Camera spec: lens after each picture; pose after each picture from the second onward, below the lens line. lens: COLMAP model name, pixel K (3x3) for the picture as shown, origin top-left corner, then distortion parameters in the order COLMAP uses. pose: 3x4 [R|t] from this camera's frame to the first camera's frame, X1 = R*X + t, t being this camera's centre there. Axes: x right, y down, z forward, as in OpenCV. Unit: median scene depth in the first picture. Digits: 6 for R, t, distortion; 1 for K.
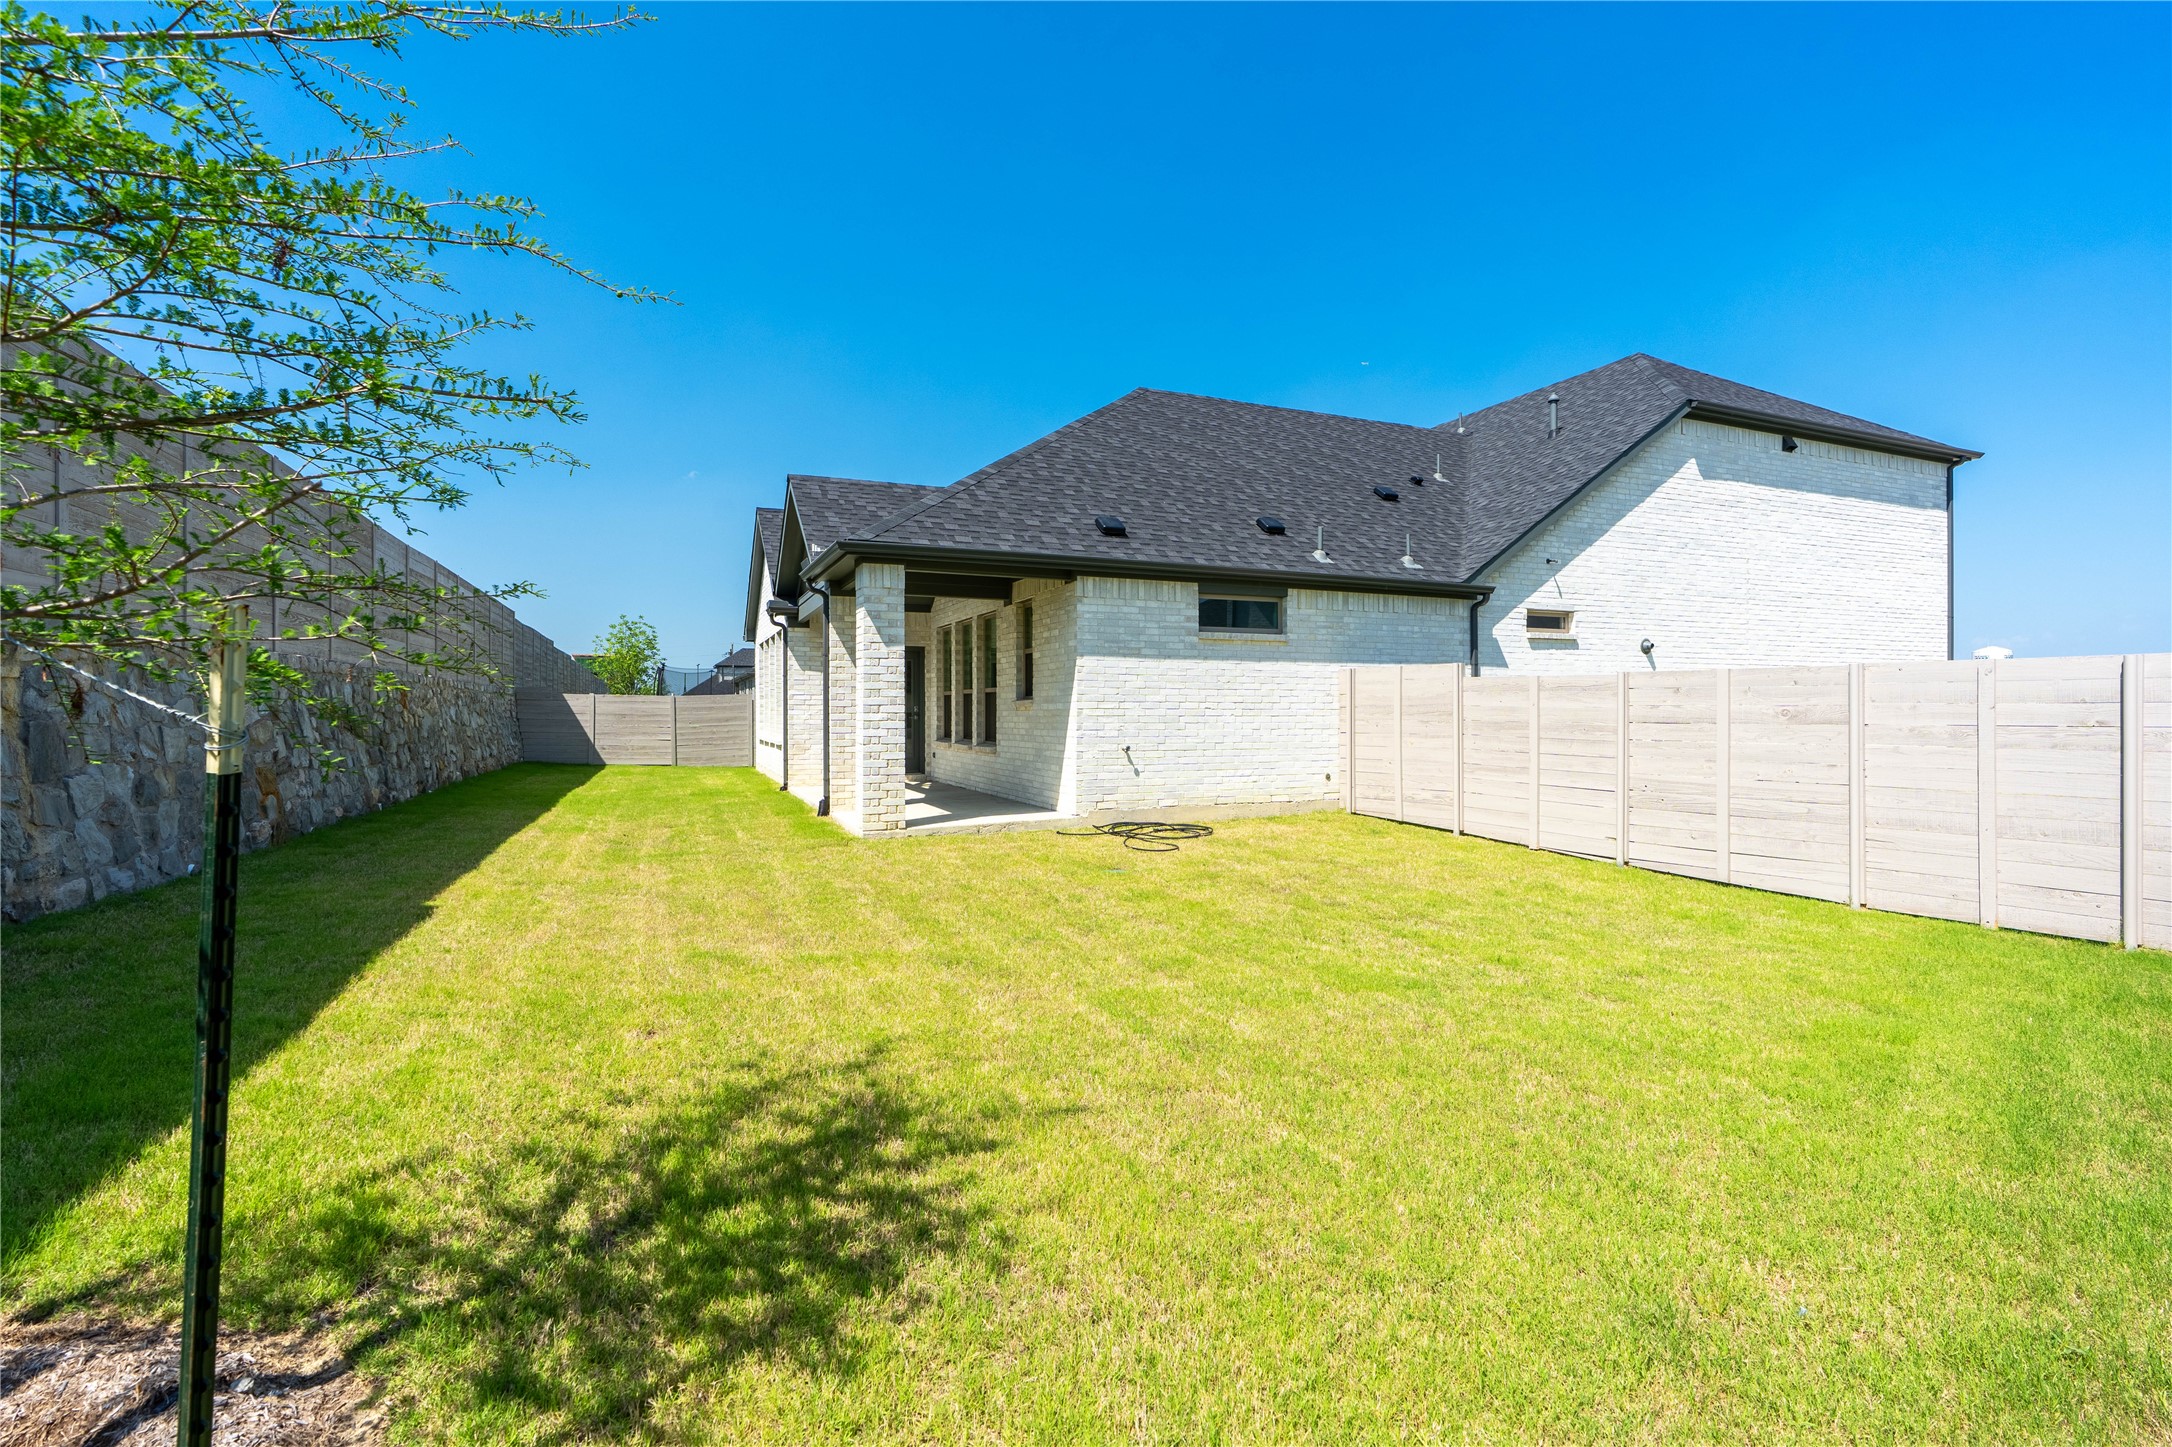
lens RADIAL K [[961.9, 0, 1089.2], [0, 961.9, 712.8], [0, 0, 1]] dist [-0.001529, 0.001469]
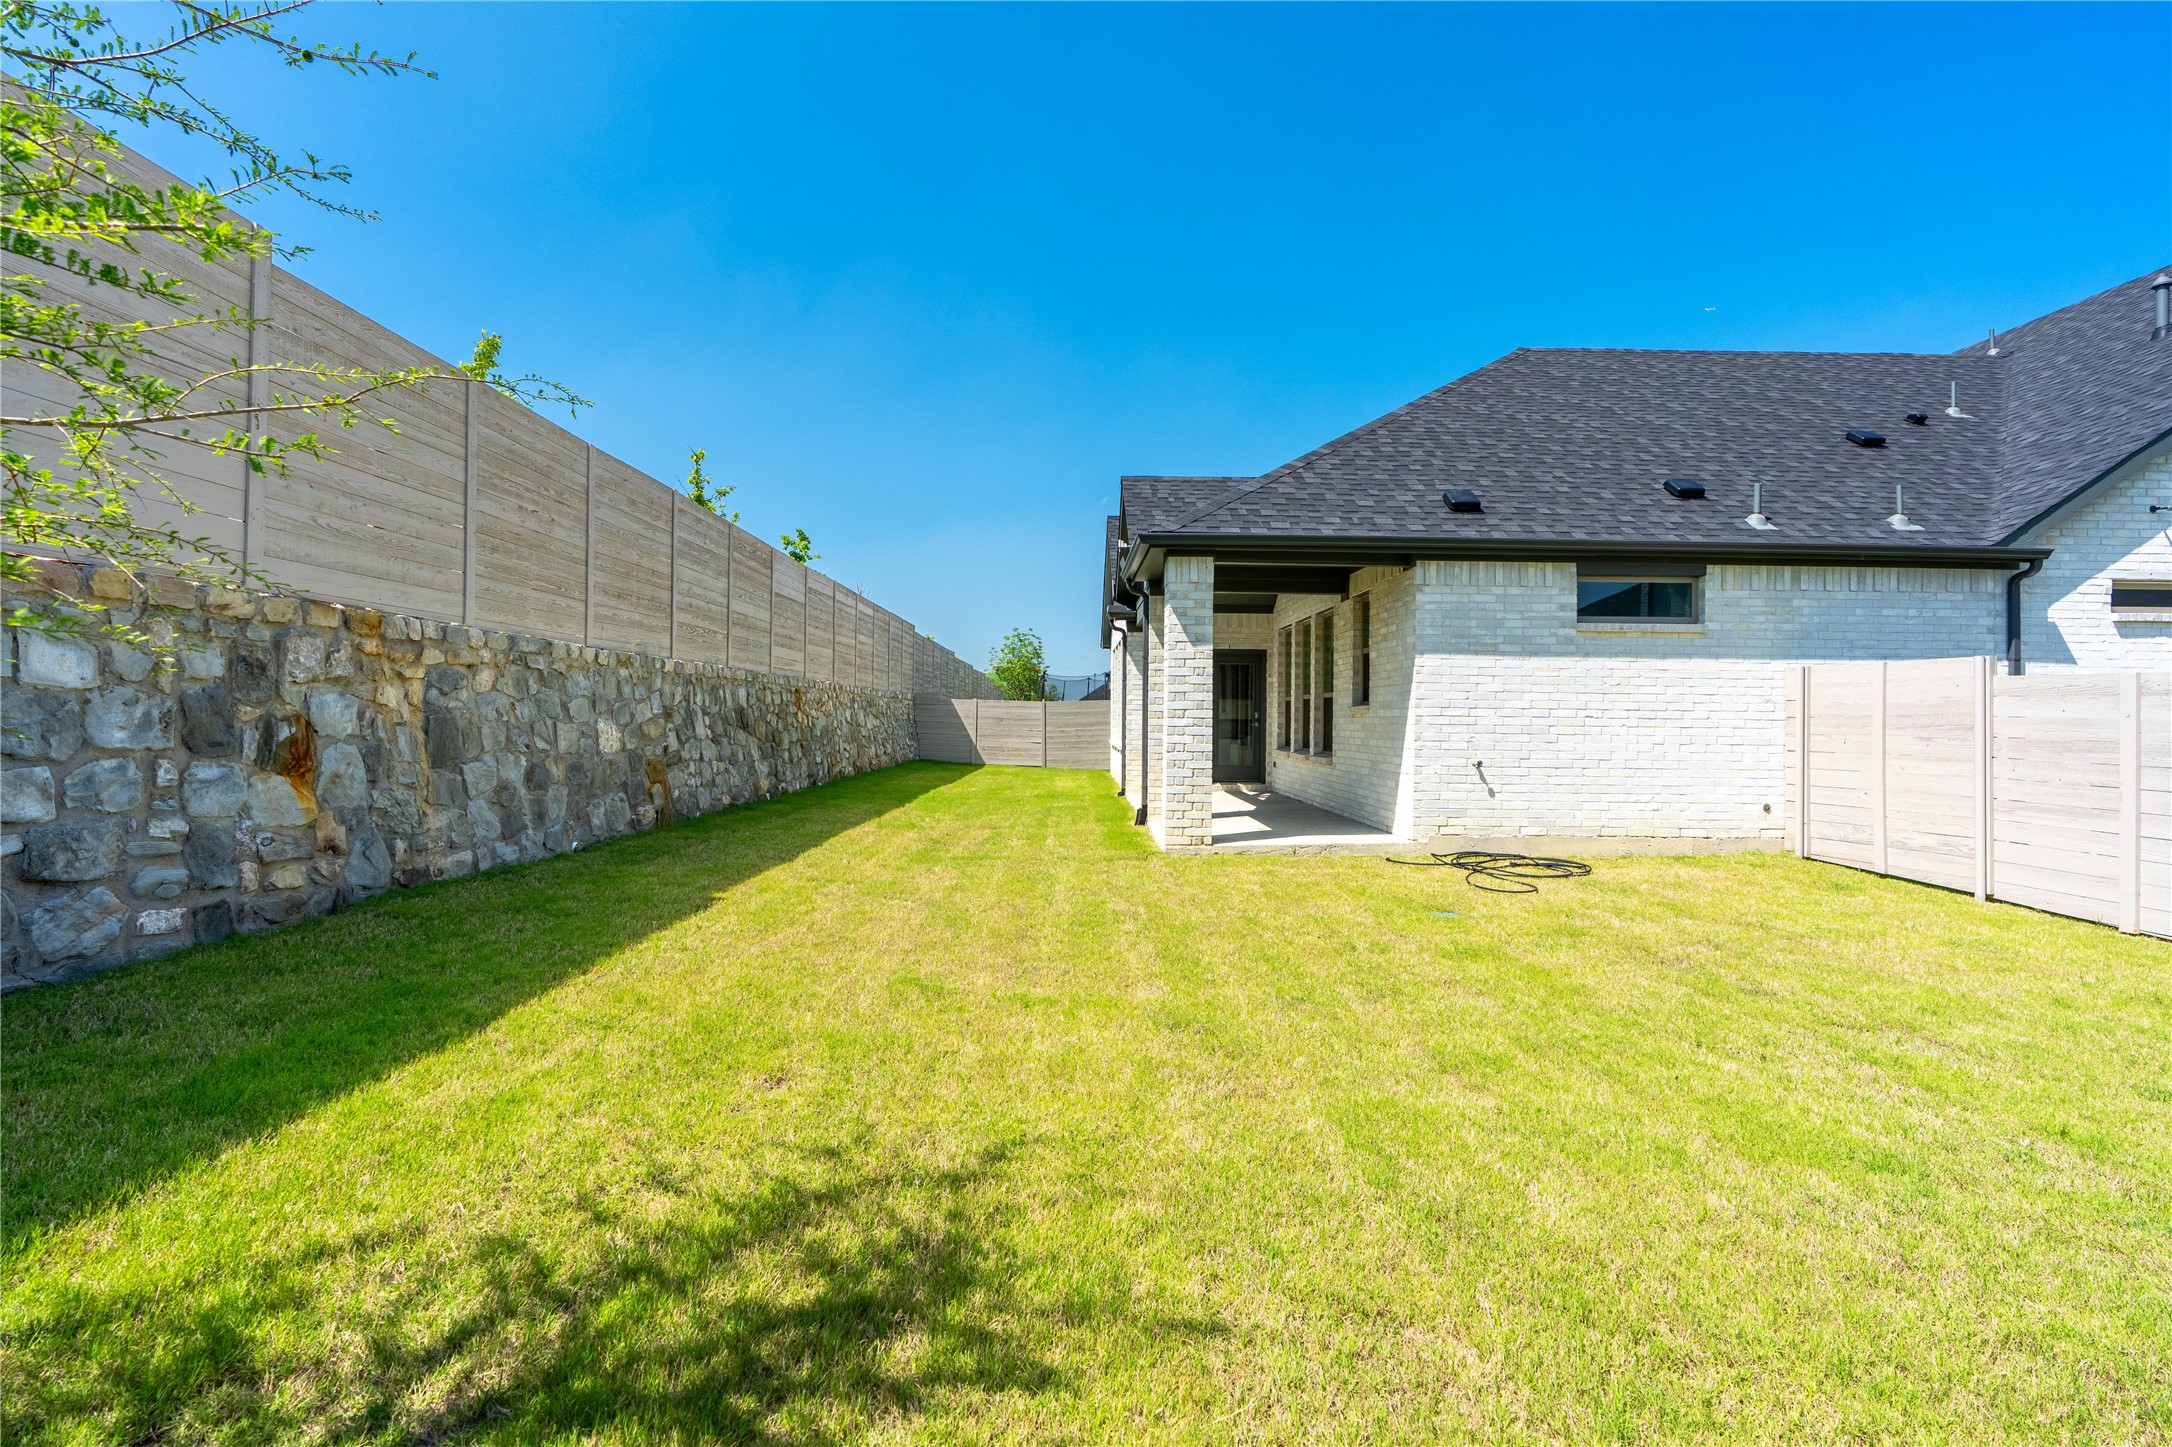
lens RADIAL K [[961.9, 0, 1089.2], [0, 961.9, 712.8], [0, 0, 1]] dist [-0.001529, 0.001469]
pose [[0.926855, 0.008720, -0.375318, 0.039597], [-0.011789, 0.999913, -0.005881, 0.001523], [0.375234, 0.009876, 0.926877, 0.098486]]
